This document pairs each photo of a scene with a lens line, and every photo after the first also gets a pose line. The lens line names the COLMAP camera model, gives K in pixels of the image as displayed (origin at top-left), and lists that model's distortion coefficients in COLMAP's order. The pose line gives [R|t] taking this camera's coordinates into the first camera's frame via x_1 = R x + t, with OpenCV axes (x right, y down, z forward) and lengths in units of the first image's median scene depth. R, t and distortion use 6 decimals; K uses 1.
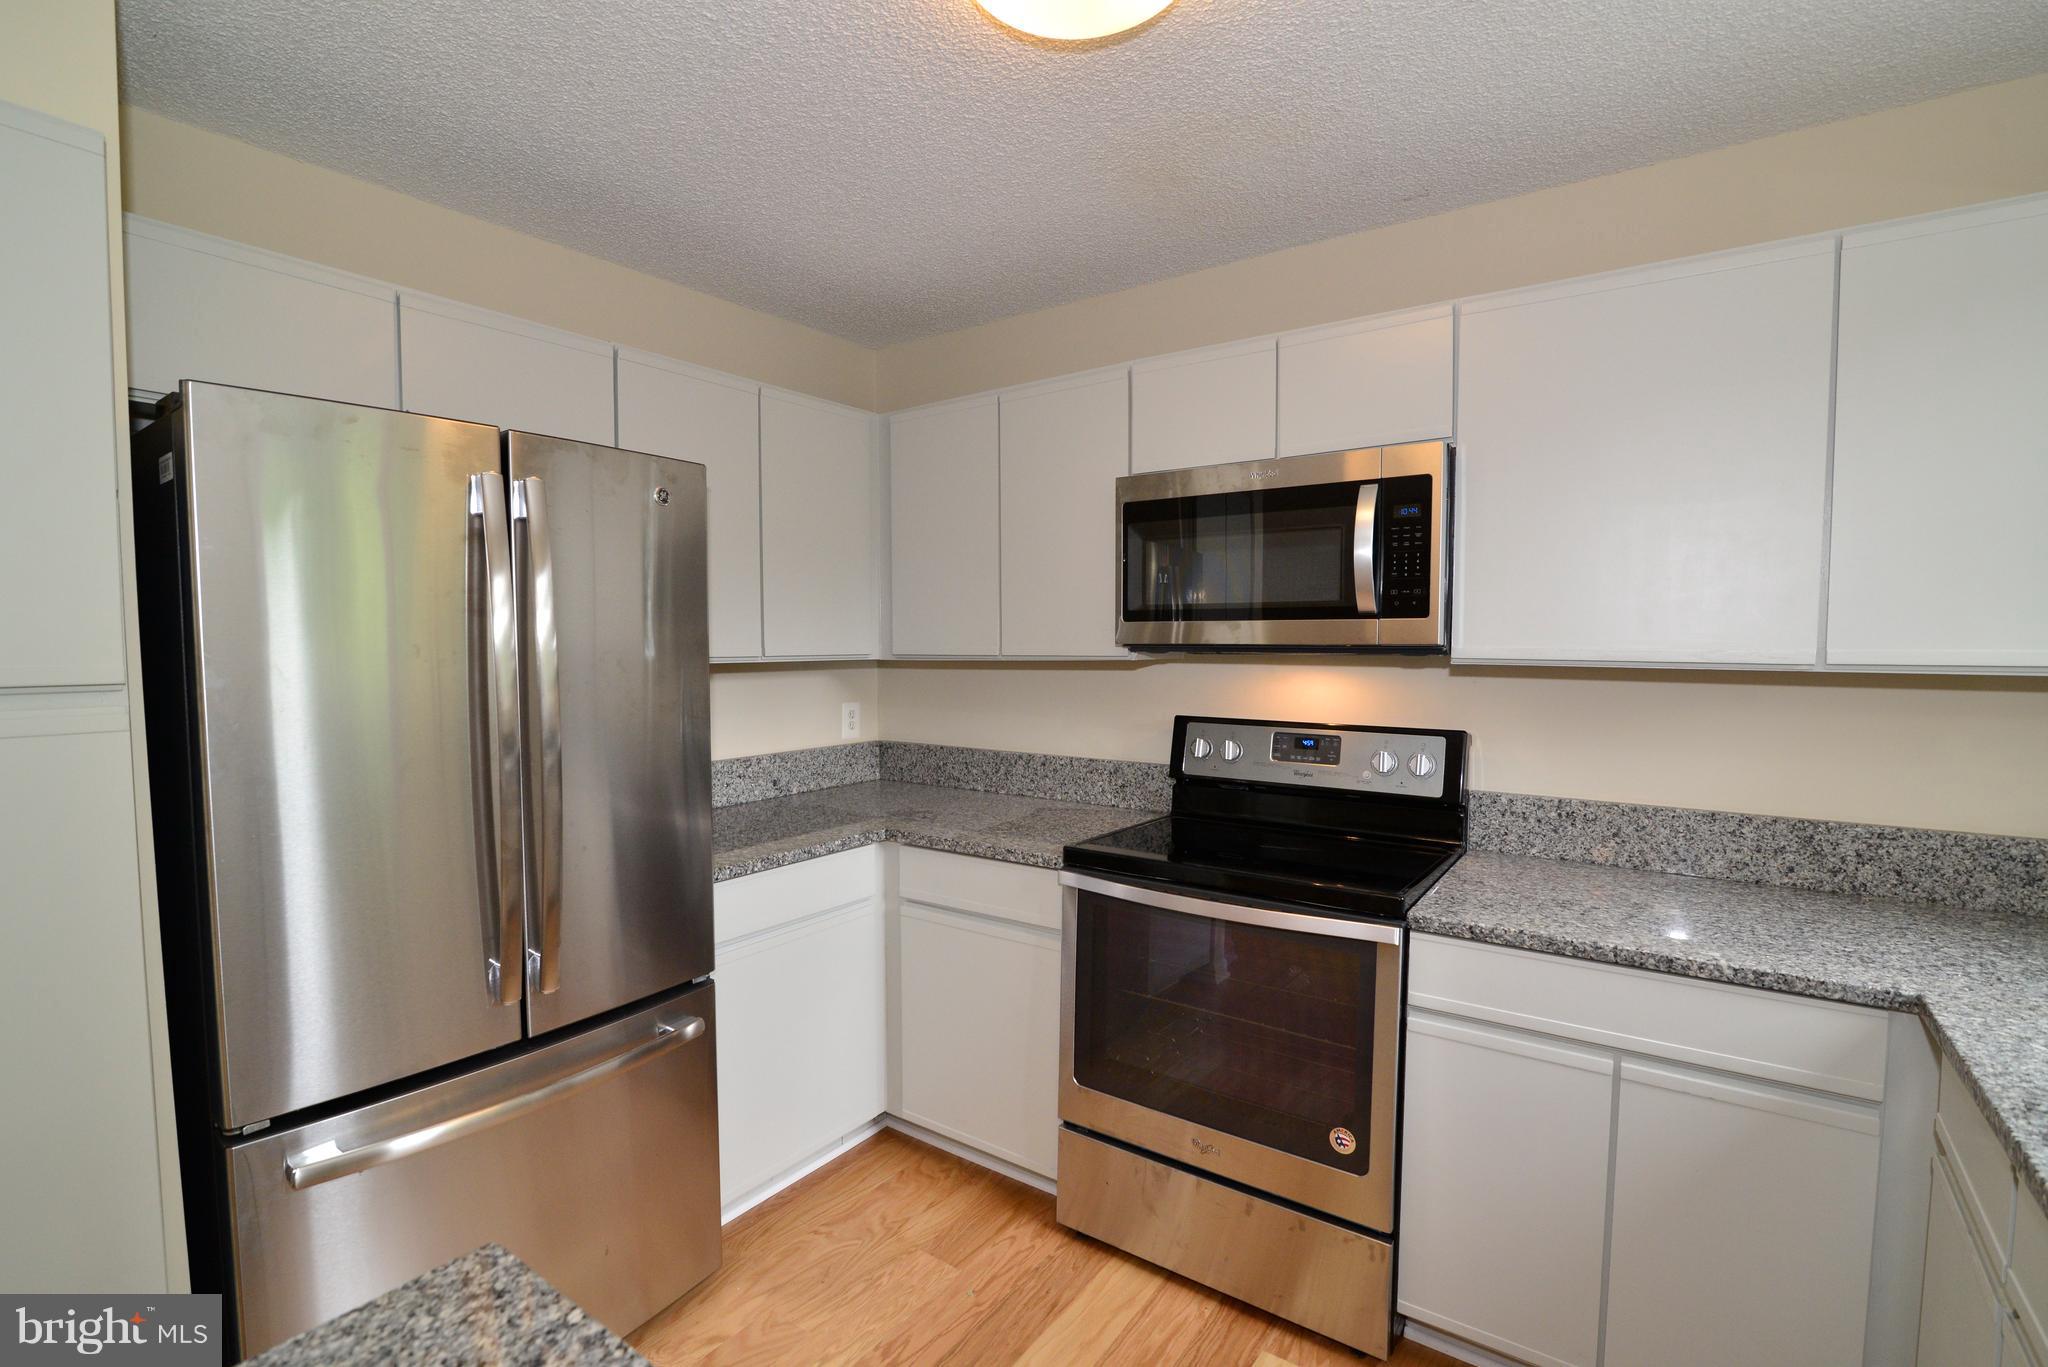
lens RADIAL K [[933.8, 0, 1016.9], [0, 933.8, 688.4], [0, 0, 1]] dist [-0.020933, 0.001656]
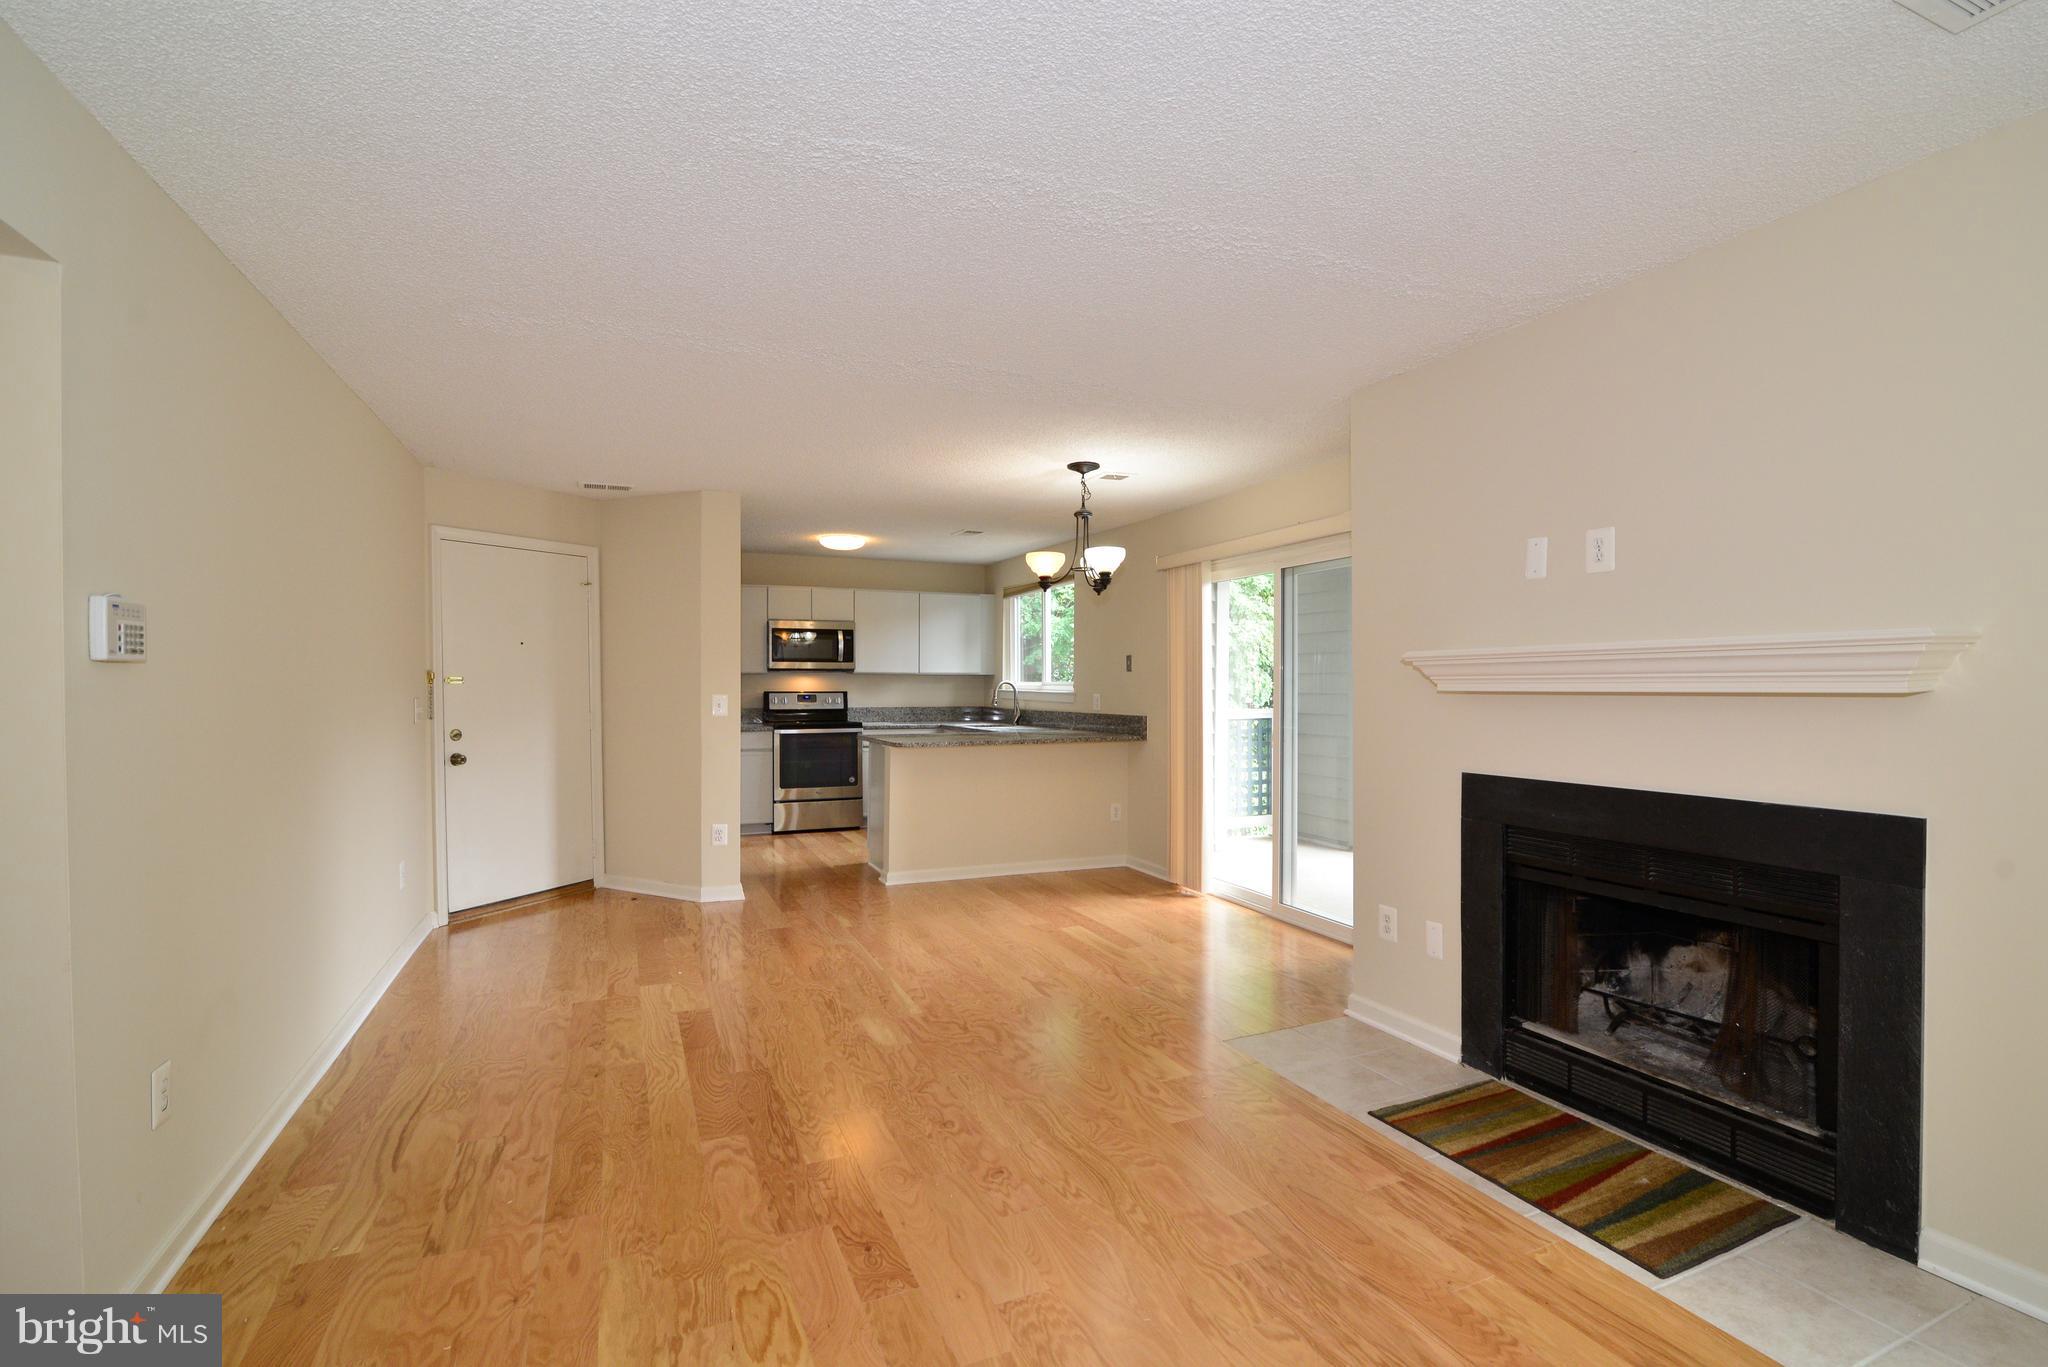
lens RADIAL K [[933.8, 0, 1022.6], [0, 933.8, 688.2], [0, 0, 1]] dist [-0.020933, 0.001656]
pose [[0.511813, -0.002118, 0.859094, -2.593556], [0.045194, 0.998679, -0.024463, 0.166395], [-0.857907, 0.051347, 0.511232, -1.696887]]
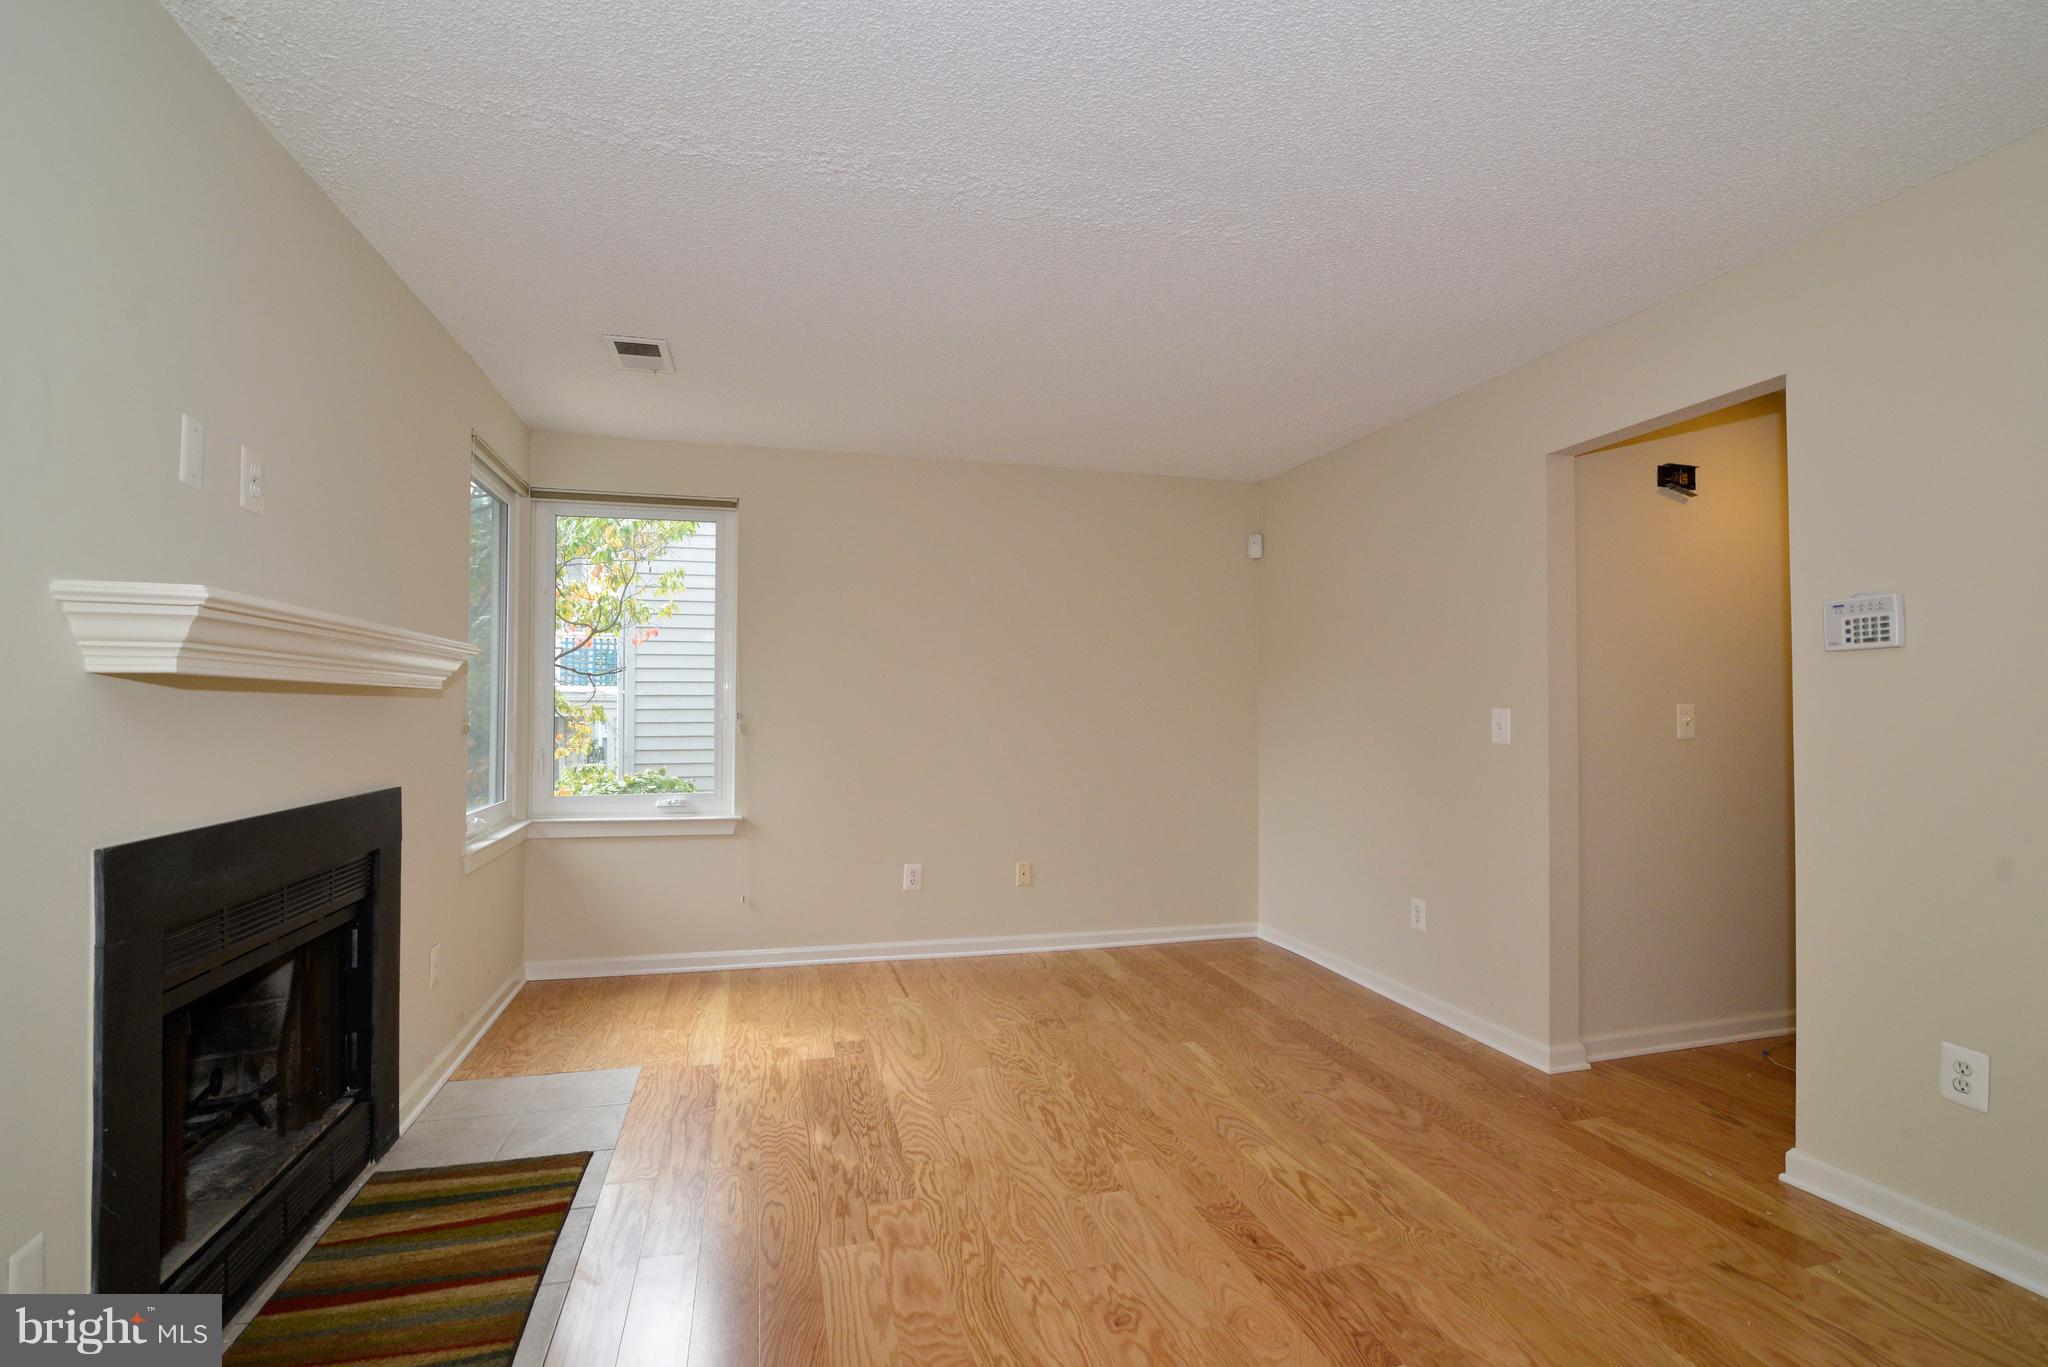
lens RADIAL K [[933.8, 0, 1022.7], [0, 933.8, 686.9], [0, 0, 1]] dist [-0.020933, 0.001656]
pose [[-0.624738, -0.015550, -0.780680, -0.891639], [-0.035682, 0.999326, 0.008650, 0.147766], [0.780019, 0.033260, -0.624871, -0.611346]]
